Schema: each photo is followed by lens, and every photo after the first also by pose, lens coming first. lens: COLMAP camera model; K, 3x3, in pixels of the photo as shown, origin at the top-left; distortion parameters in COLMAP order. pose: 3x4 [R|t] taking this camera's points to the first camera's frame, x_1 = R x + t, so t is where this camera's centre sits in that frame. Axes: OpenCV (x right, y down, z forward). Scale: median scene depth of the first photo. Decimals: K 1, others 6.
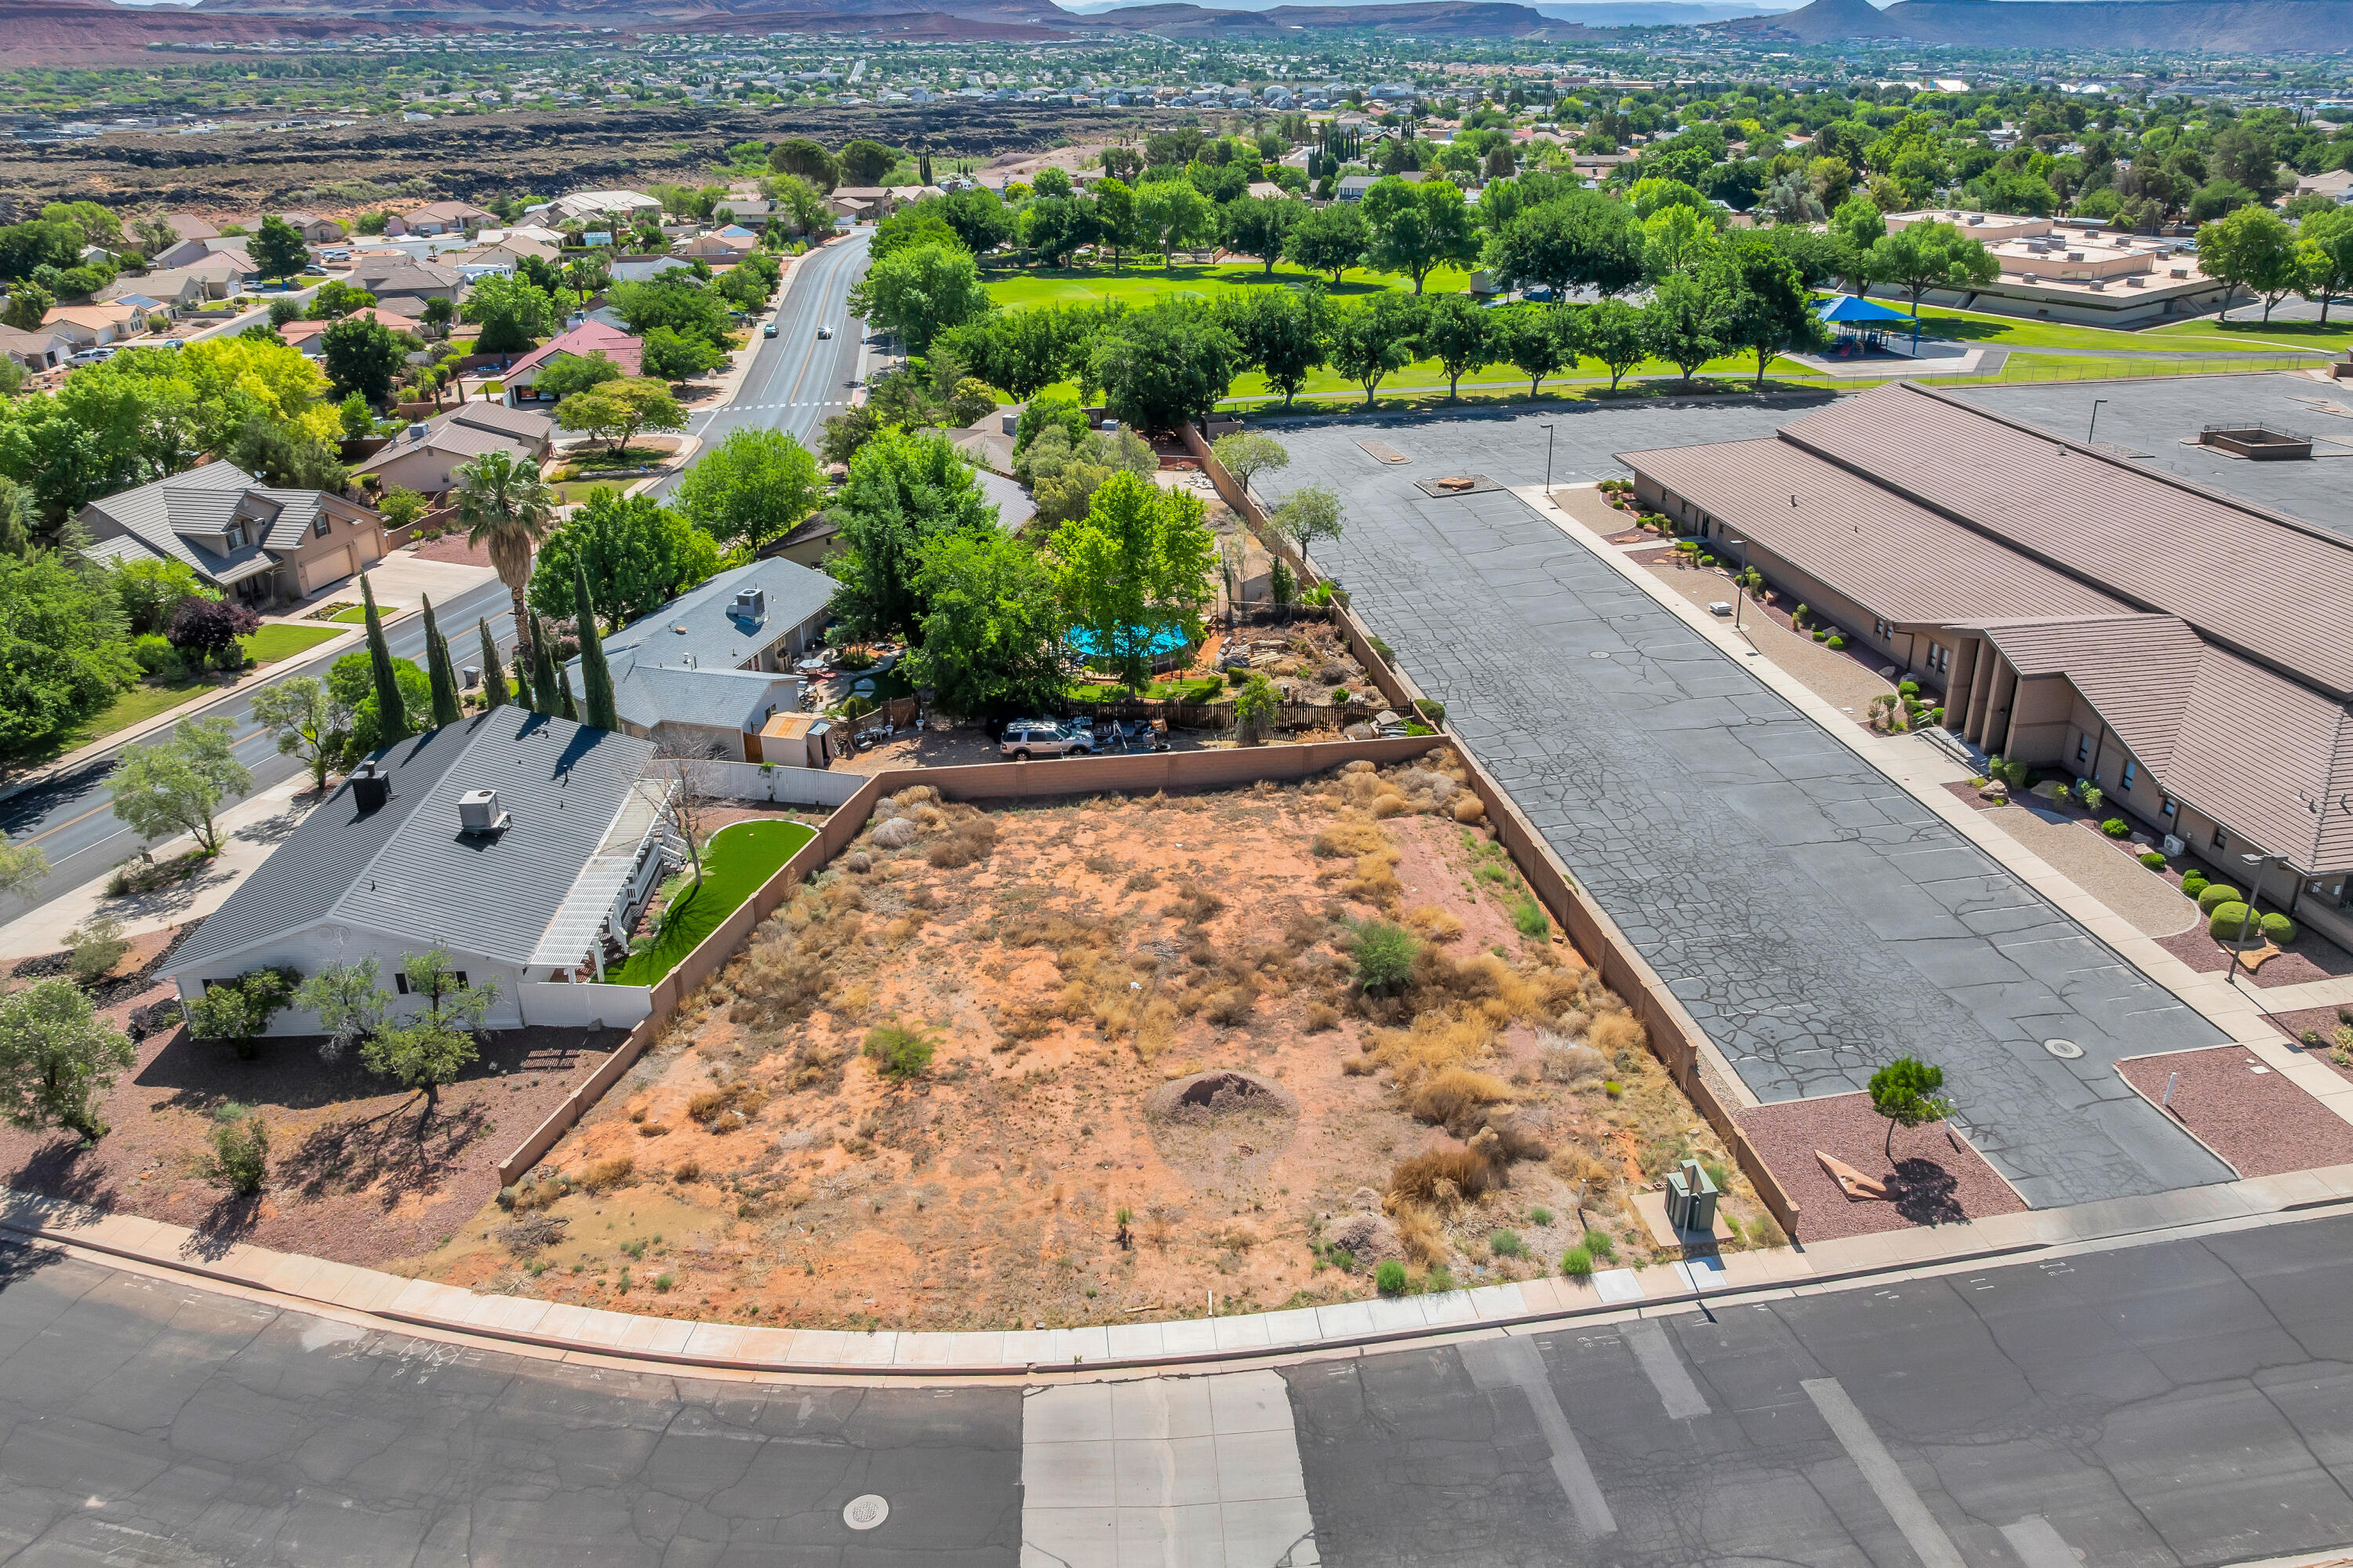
lens RADIAL K [[1655.3, 0, 1187.4], [0, 1655.3, 663.1], [0, 0, 1]] dist [-0.037339, -0.003076]
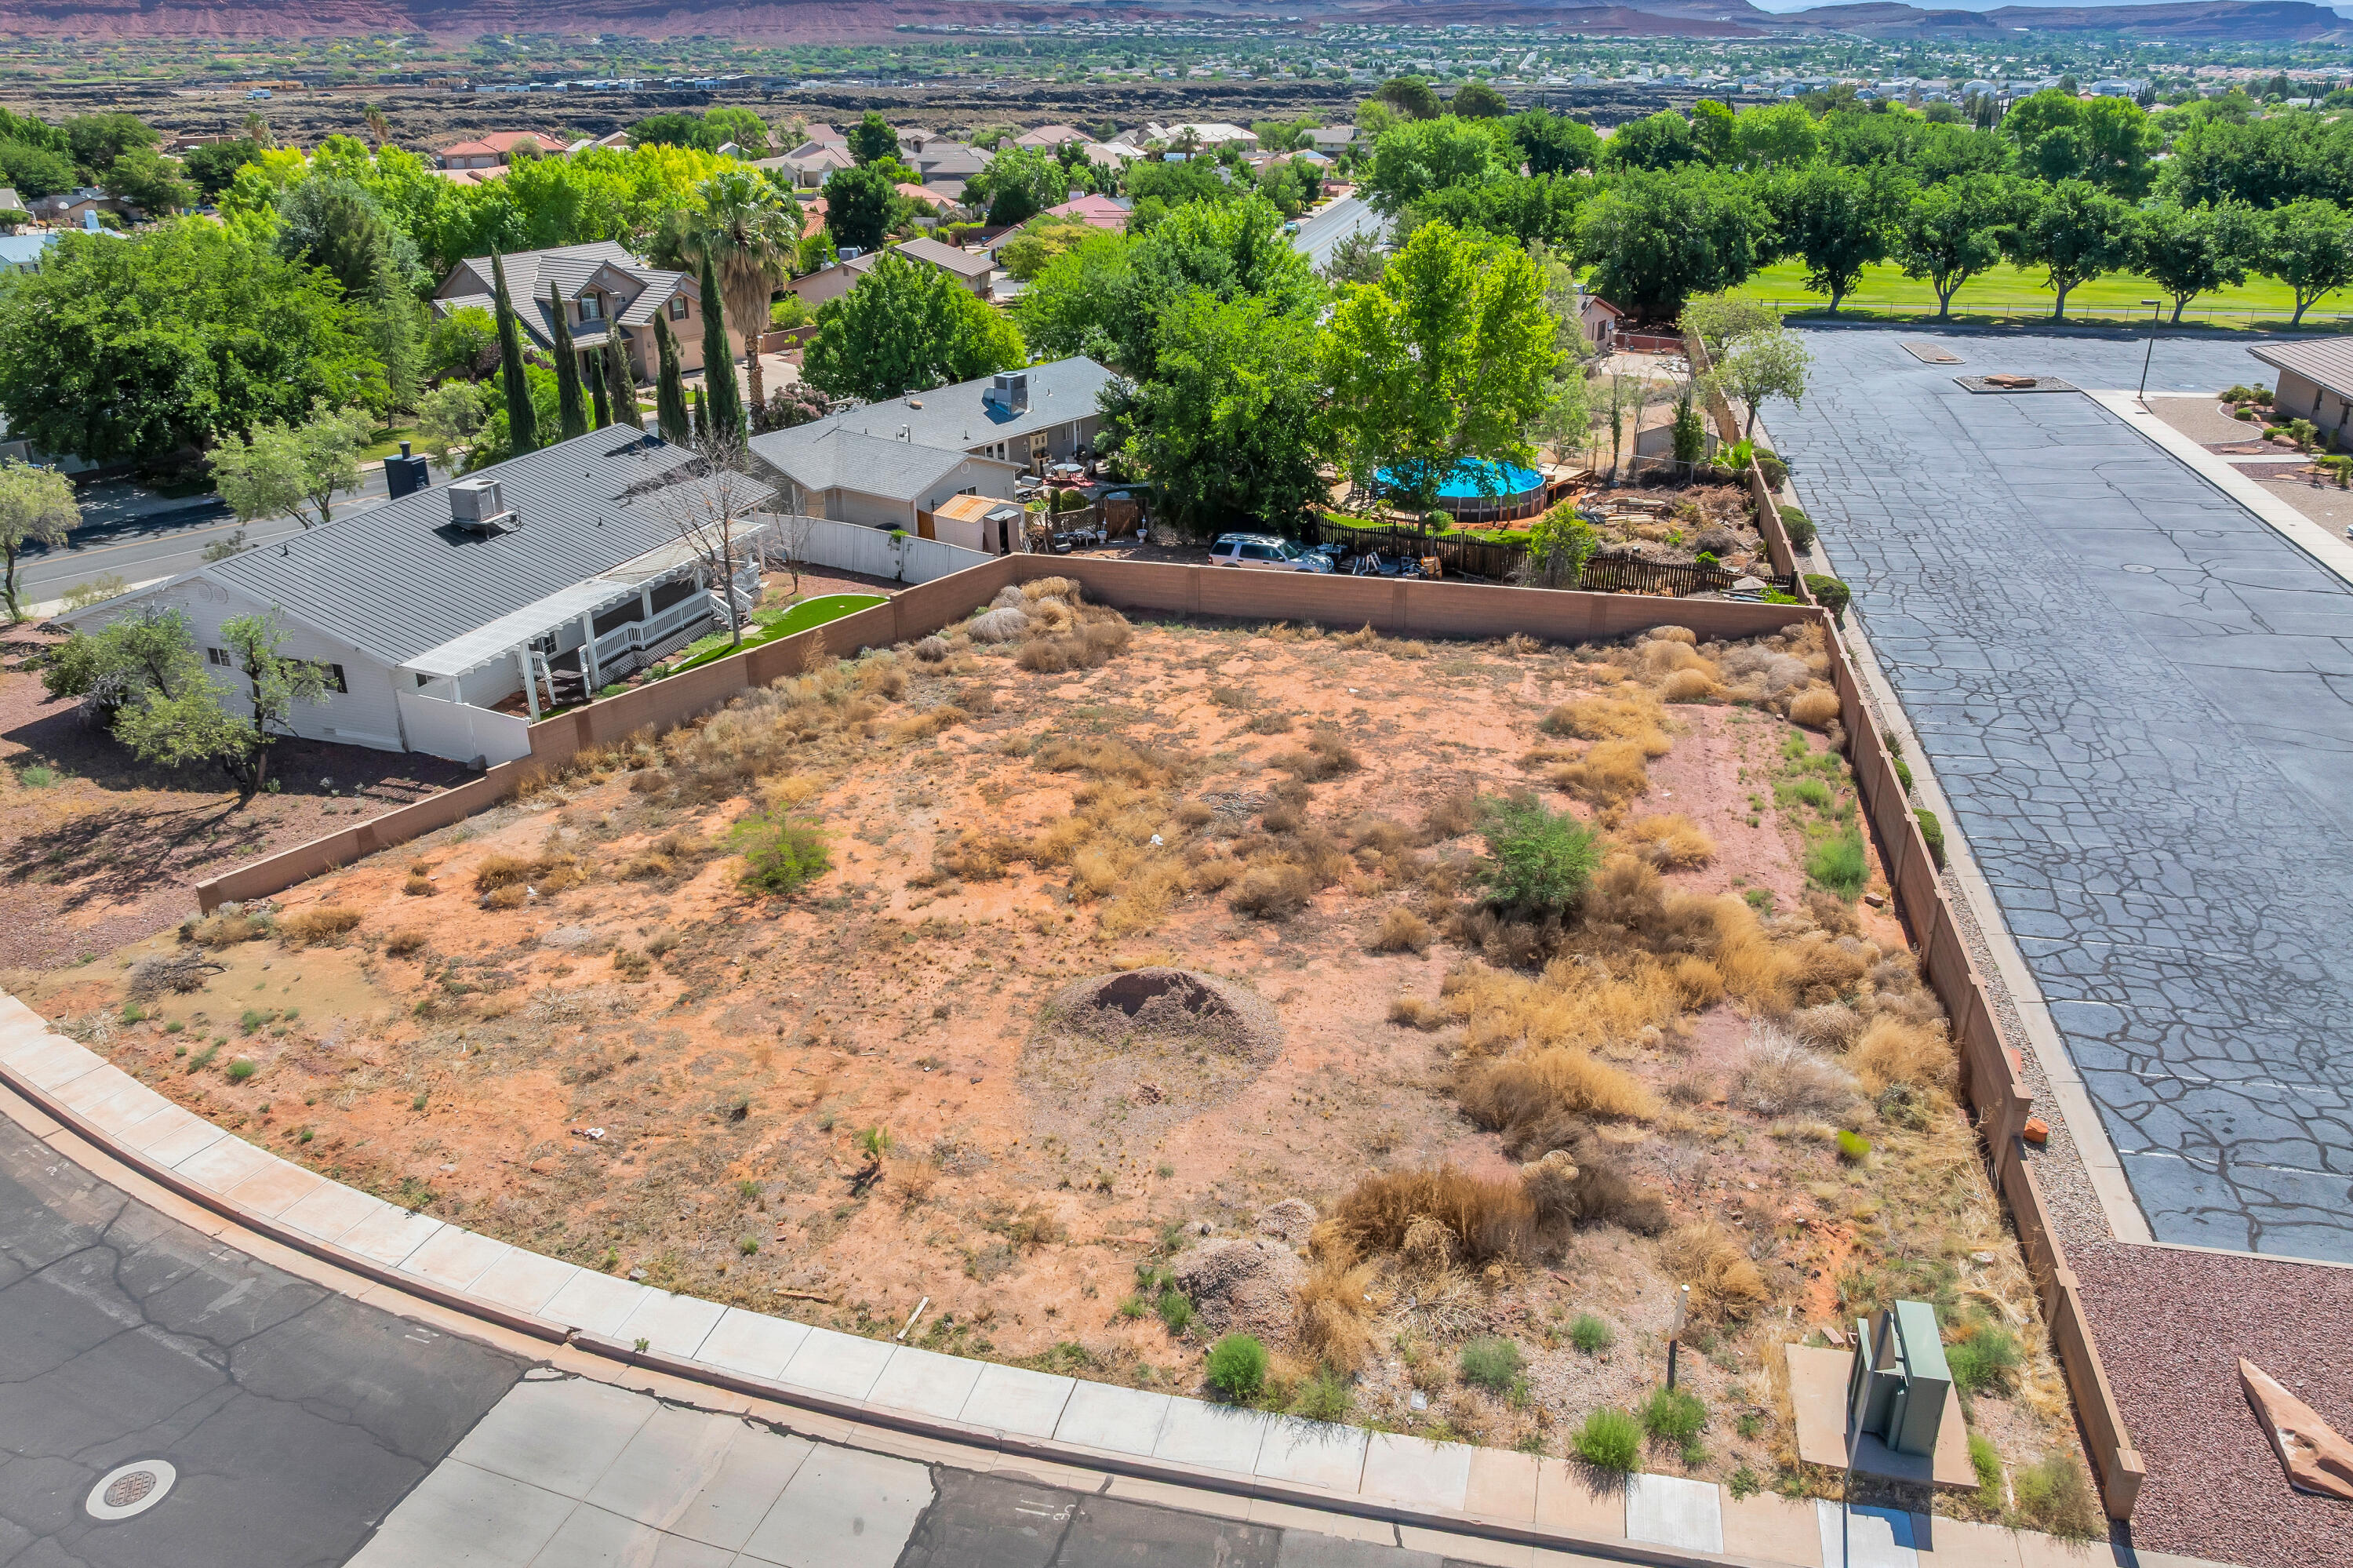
lens RADIAL K [[1662.0, 0, 1186.5], [0, 1662.0, 680.2], [0, 0, 1]] dist [-0.042304, 0.004621]
pose [[0.927596, 0.137359, -0.347416, 0.205387], [-0.134334, 0.990390, 0.032905, 0.111296], [0.348597, 0.016147, 0.937134, 0.391011]]
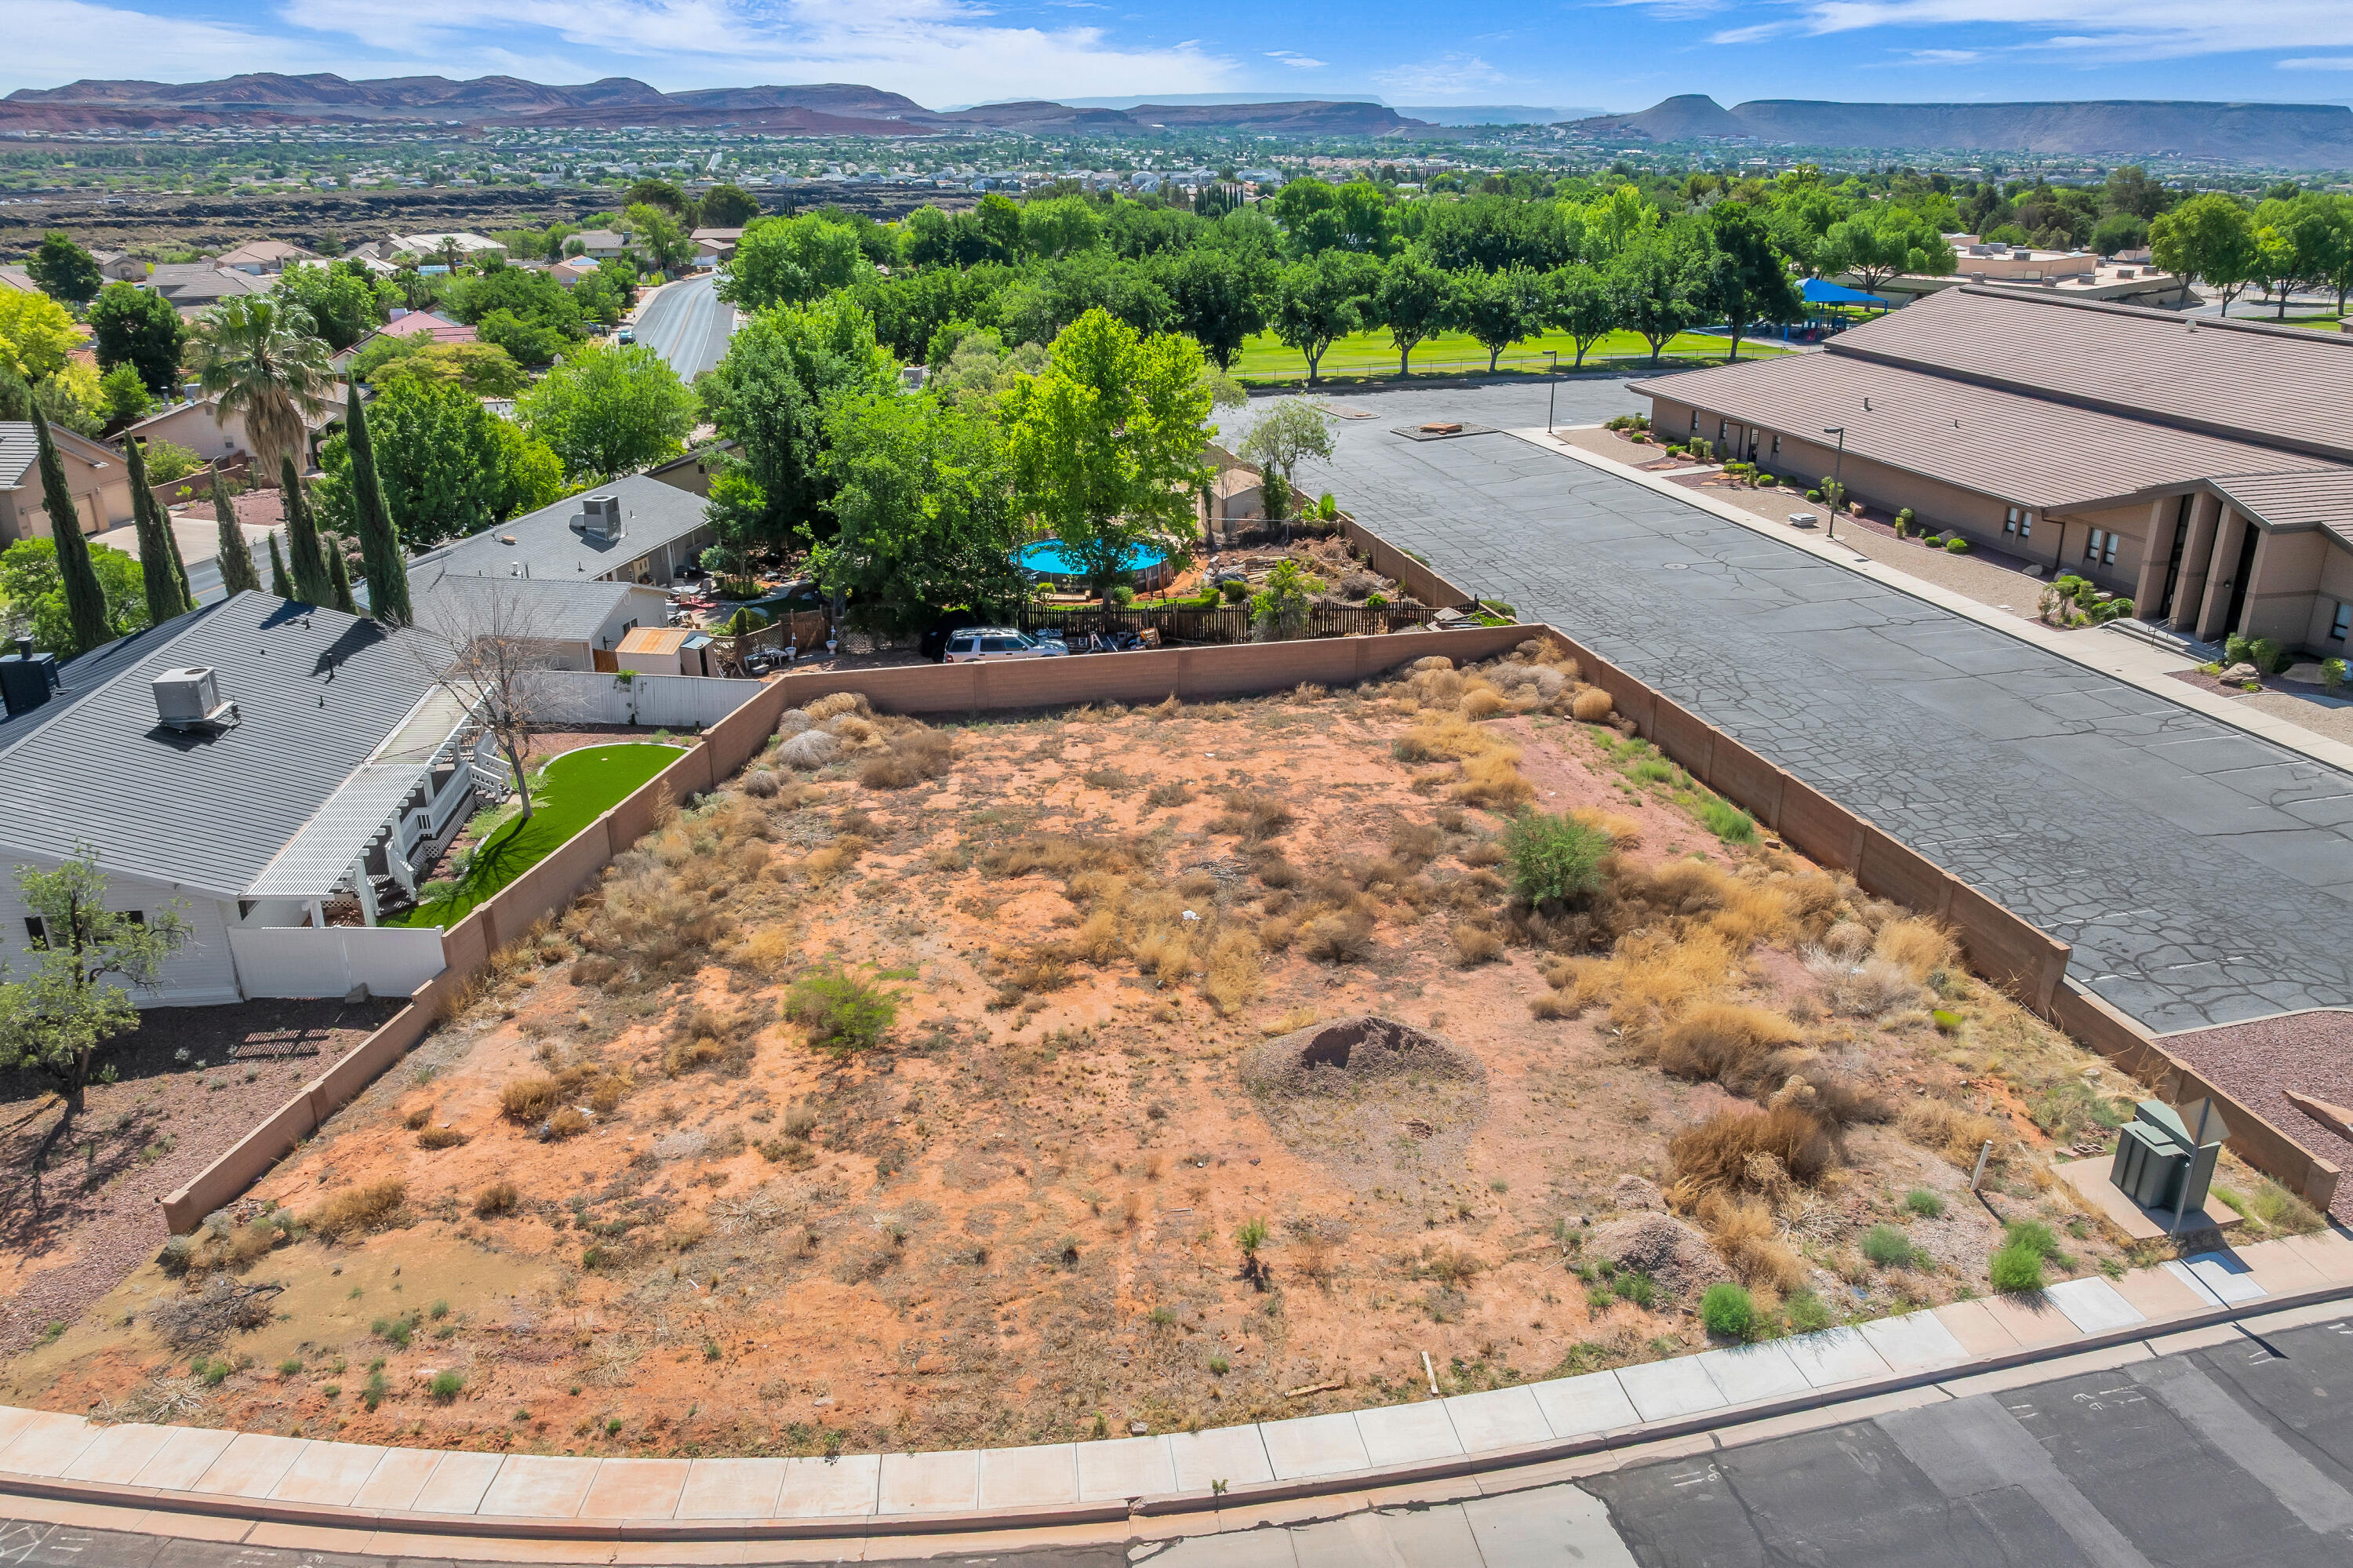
lens RADIAL K [[1662.8, 0, 1184.3], [0, 1662.8, 731.4], [0, 0, 1]] dist [-0.042382, 0.004478]
pose [[0.996981, -0.021760, 0.074533, -0.084400], [0.023174, 0.999566, -0.018161, 0.135886], [-0.074105, 0.019834, 0.997053, 0.334901]]
